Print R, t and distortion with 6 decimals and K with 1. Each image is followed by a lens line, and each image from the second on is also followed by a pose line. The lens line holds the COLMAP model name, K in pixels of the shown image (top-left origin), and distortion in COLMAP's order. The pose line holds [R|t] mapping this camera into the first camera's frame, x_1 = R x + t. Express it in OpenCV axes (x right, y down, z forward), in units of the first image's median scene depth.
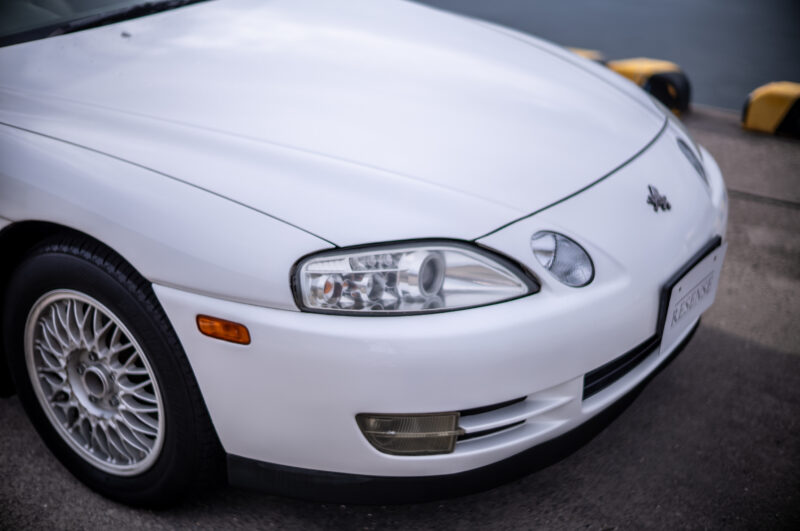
lens RADIAL K [[1169.2, 0, 400.0], [0, 1169.2, 265.5], [0, 0, 1]] dist [-0.196929, 0.020208]
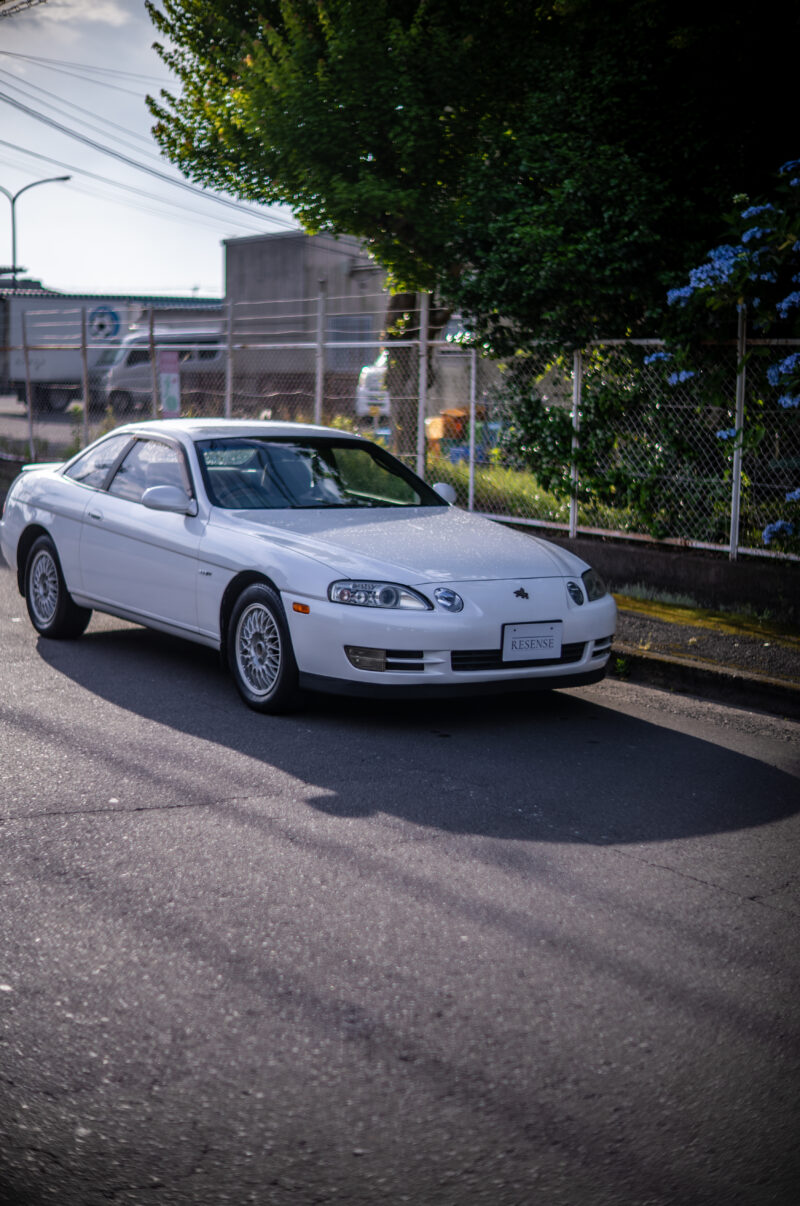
lens RADIAL K [[1762.6, 0, 400.0], [0, 1762.6, 603.0], [0, 0, 1]] dist [-0.196929, 0.020208]
pose [[0.924836, 0.081206, -0.371596, 1.366725], [-0.187543, 0.947290, -0.259748, 0.934816], [0.330916, 0.309914, 0.891318, -2.157650]]
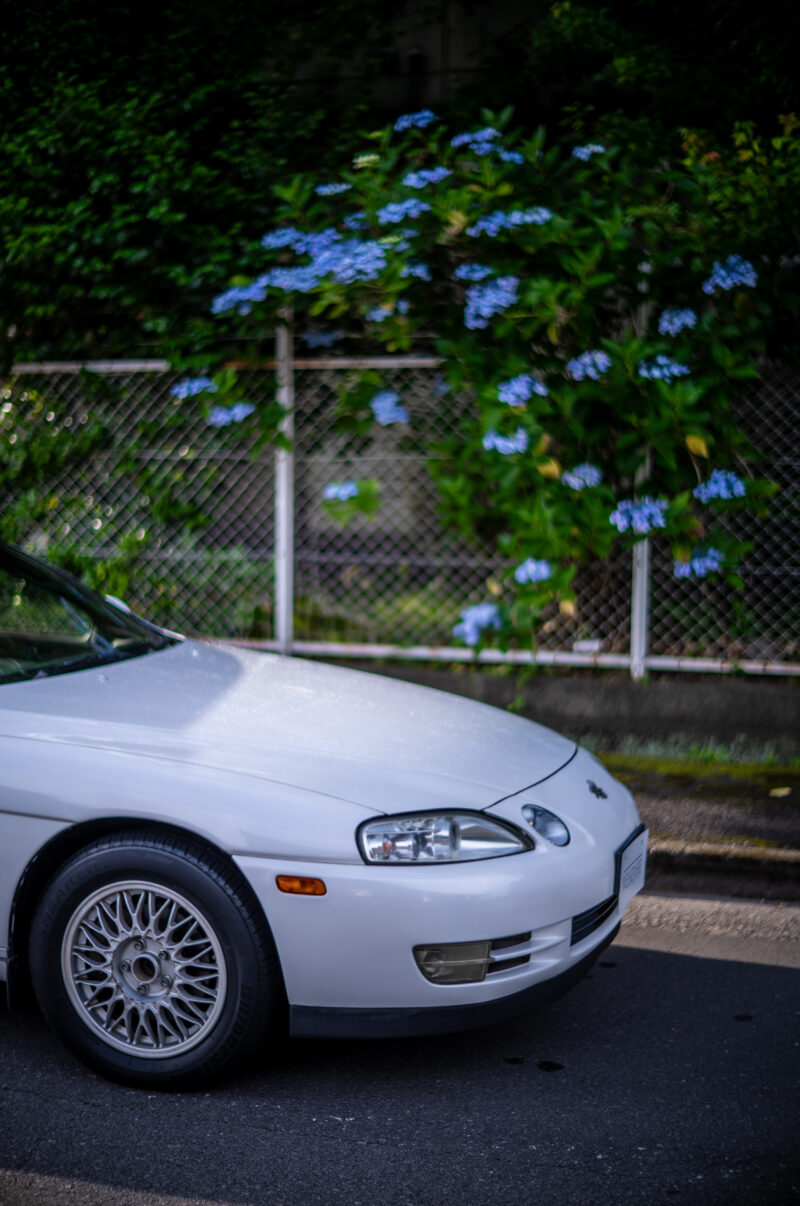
lens RADIAL K [[1762.6, 0, 400.0], [0, 1762.6, 603.0], [0, 0, 1]] dist [-0.196929, 0.020208]
pose [[0.962455, -0.010746, 0.271229, -0.530496], [0.097693, 0.945971, -0.309184, 0.342791], [-0.253252, 0.324073, 0.911504, -0.776258]]
